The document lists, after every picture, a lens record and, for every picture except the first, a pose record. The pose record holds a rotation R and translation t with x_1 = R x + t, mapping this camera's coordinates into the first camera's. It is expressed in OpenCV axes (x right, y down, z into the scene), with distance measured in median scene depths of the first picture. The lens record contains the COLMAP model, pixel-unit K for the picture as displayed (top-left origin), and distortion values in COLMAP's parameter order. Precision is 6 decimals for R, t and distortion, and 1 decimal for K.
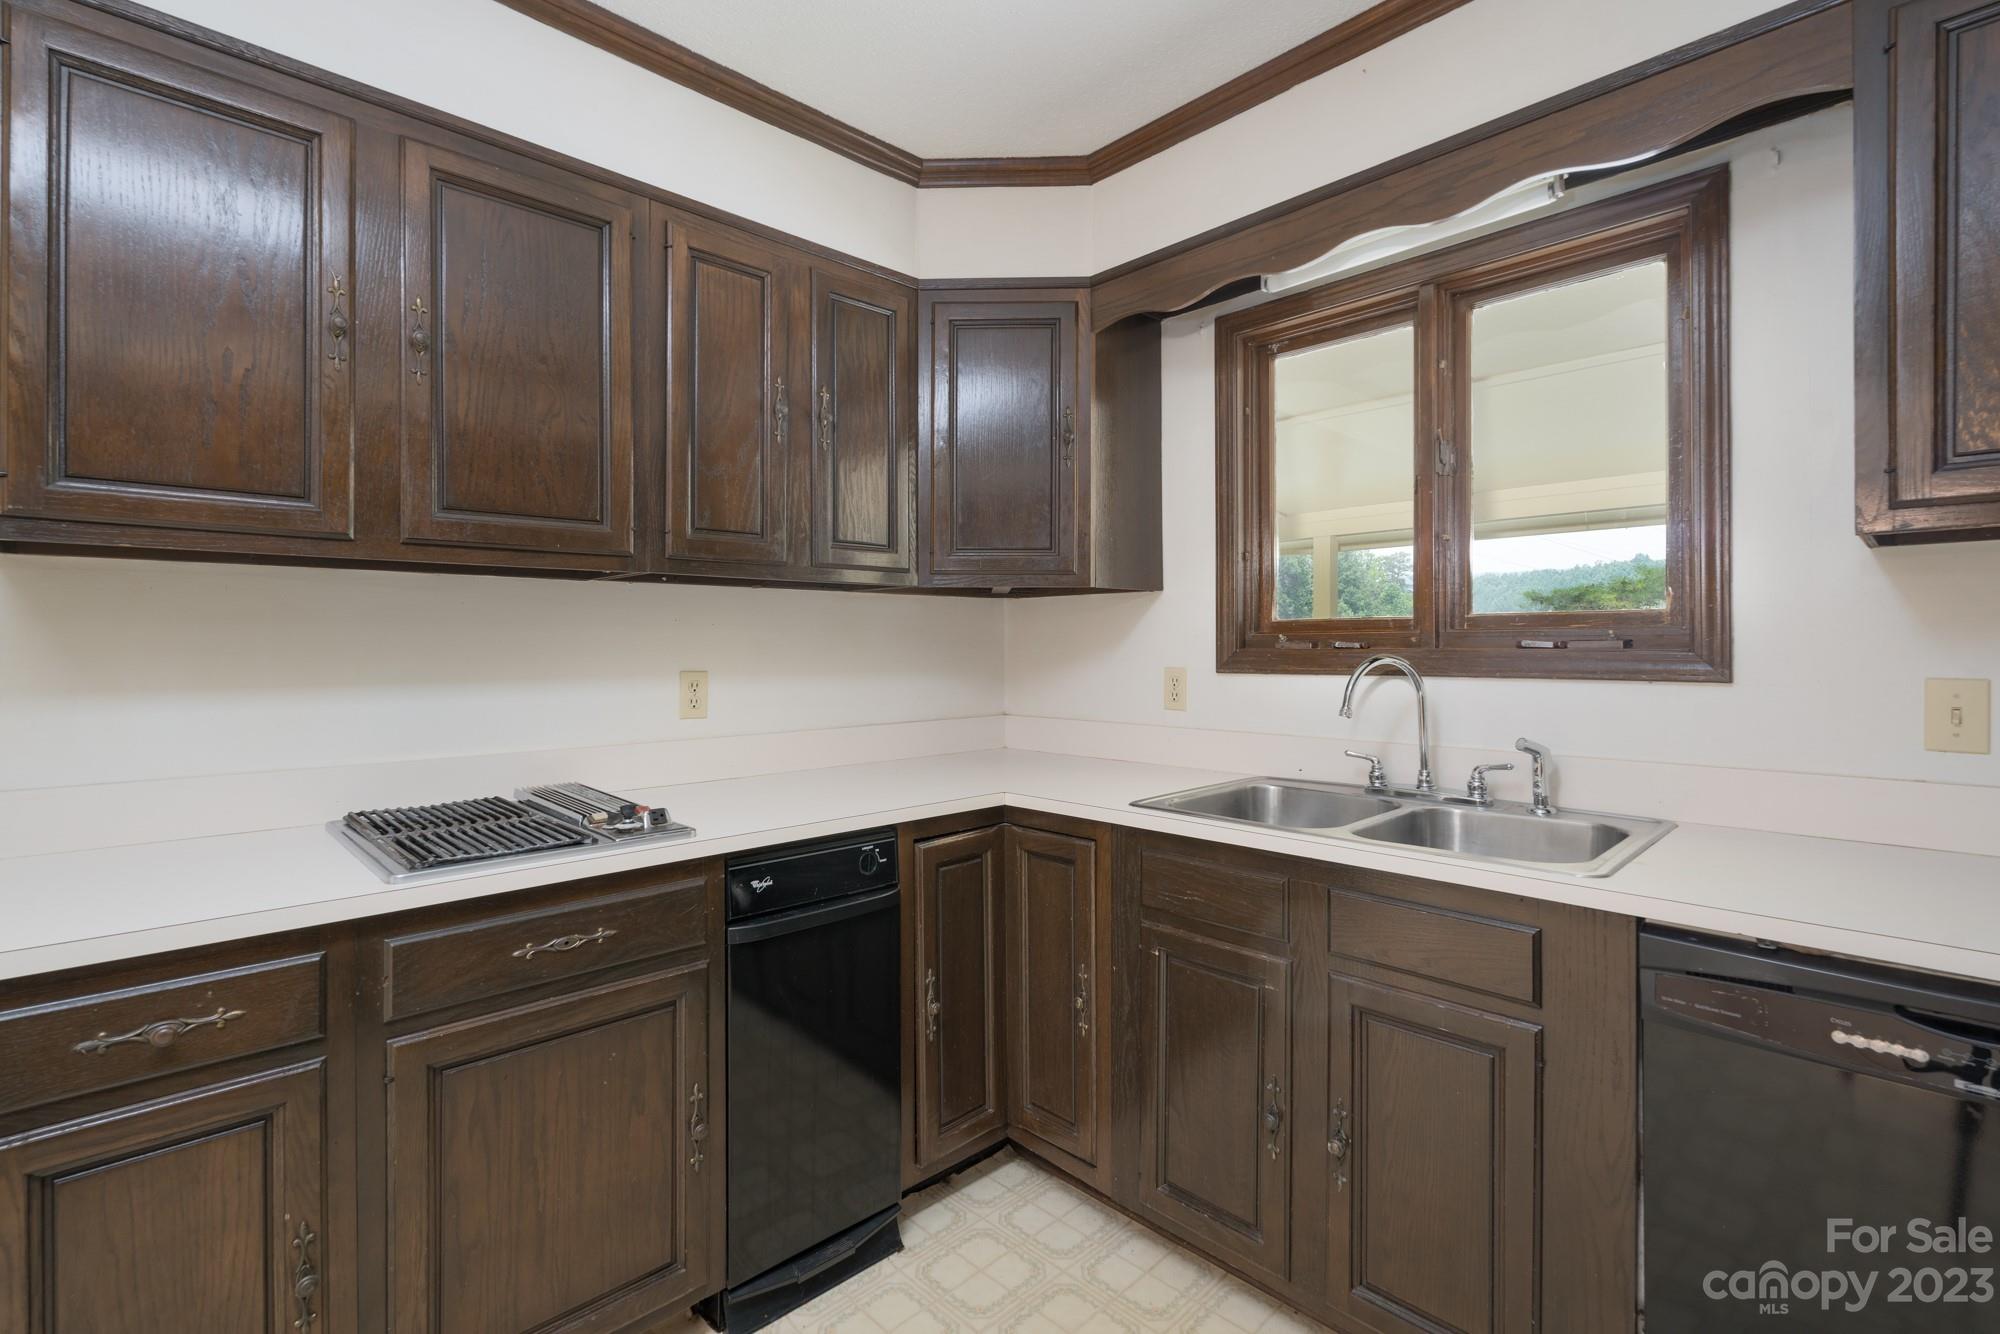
lens RADIAL K [[906.6, 0, 979.5], [0, 906.6, 644.1], [0, 0, 1]] dist [0.001595, -0.002991]
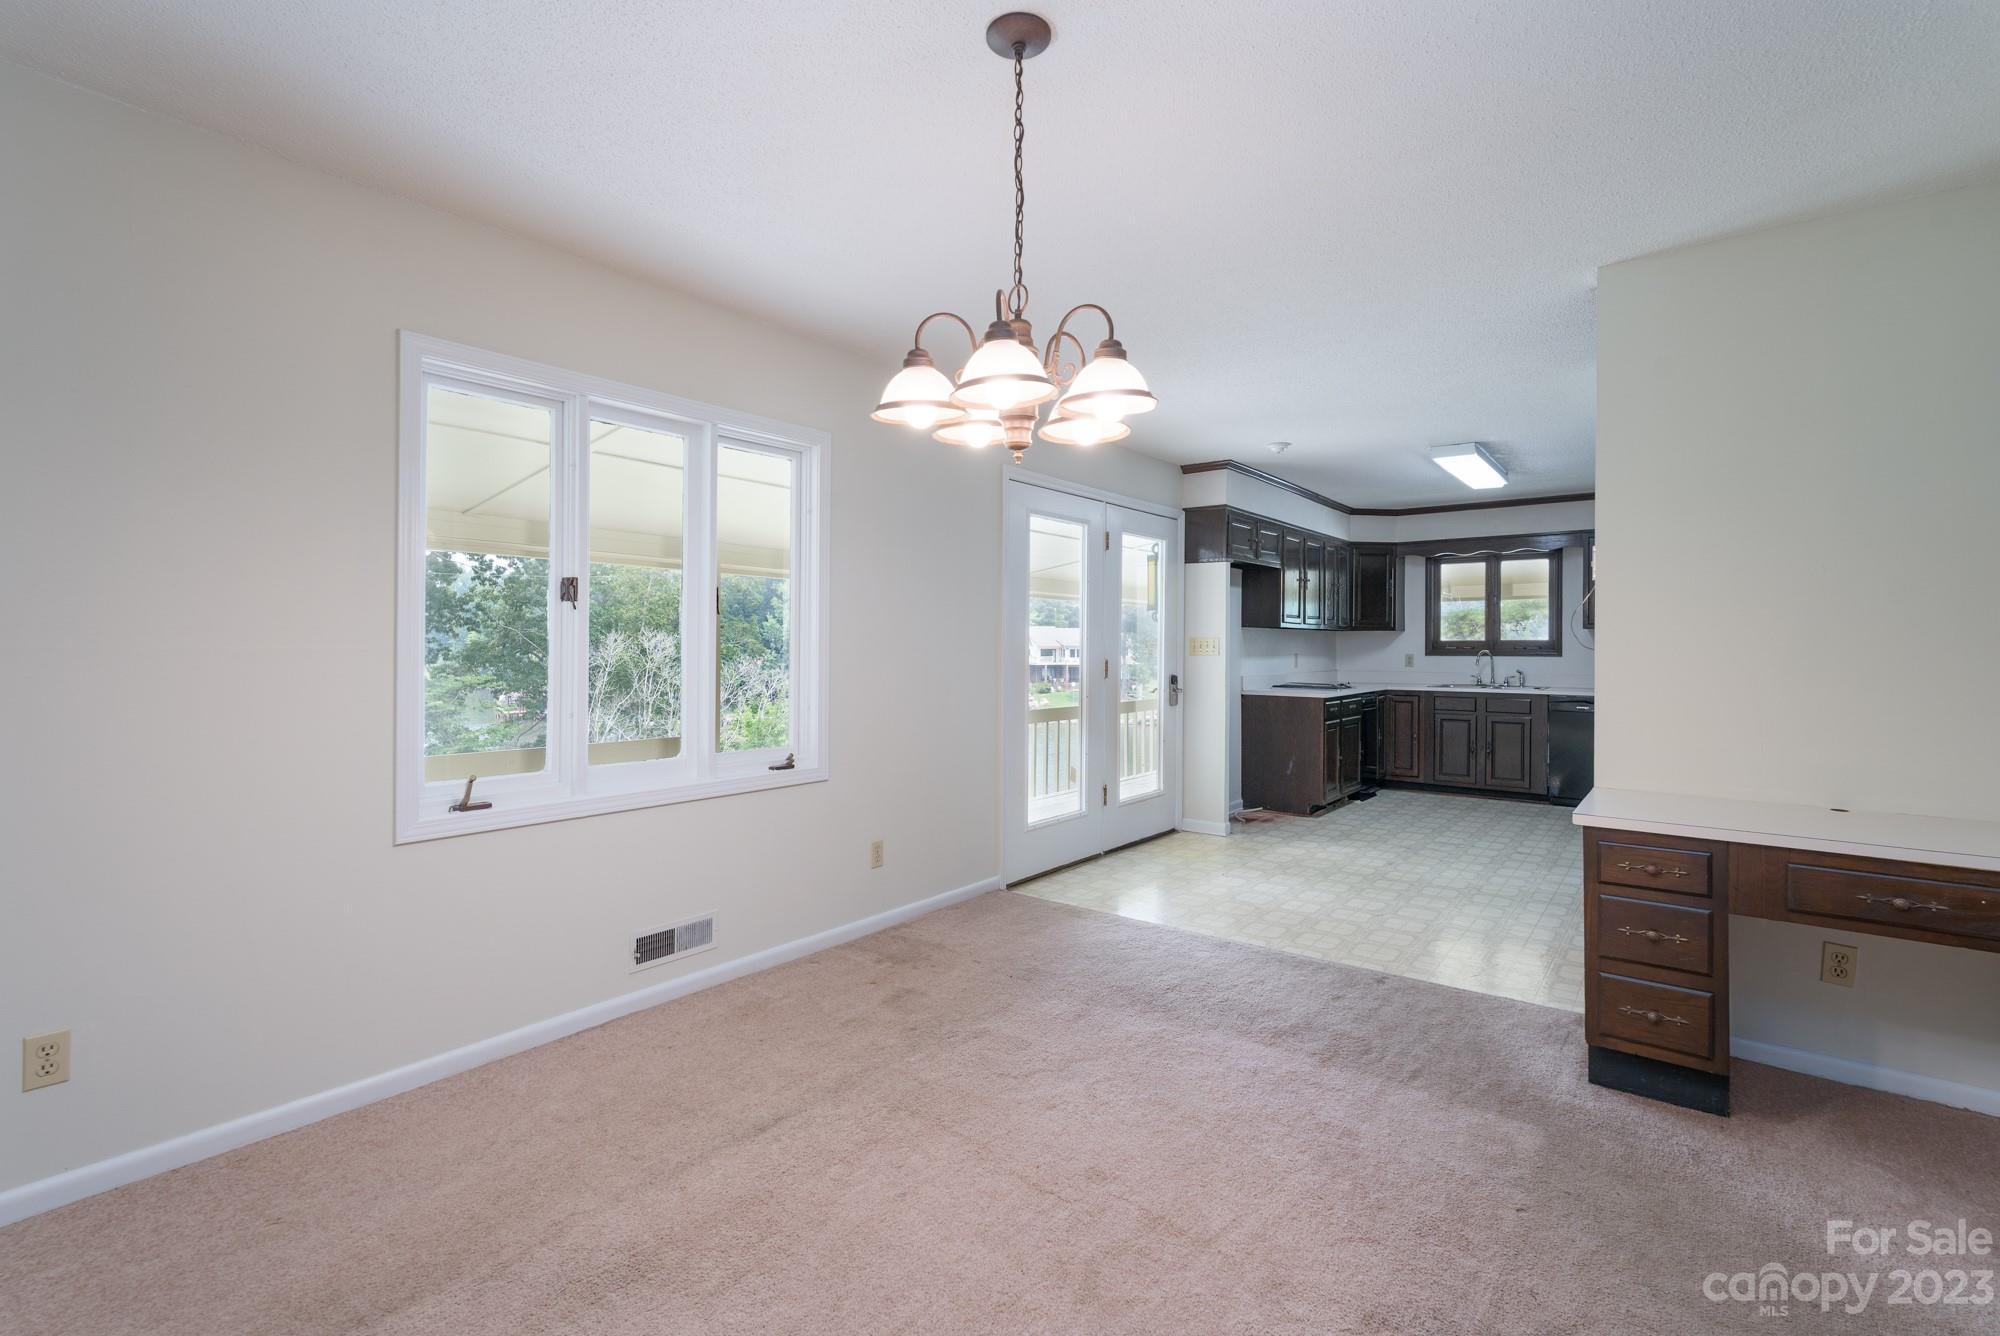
lens RADIAL K [[906.9, 0, 989.1], [0, 906.9, 646.7], [0, 0, 1]] dist [-0.011322, 0.001440]
pose [[0.991290, 0.006157, 0.131551, -2.209029], [-0.007005, 0.999958, 0.005989, -0.013055], [-0.131509, -0.006858, 0.991291, -2.628560]]
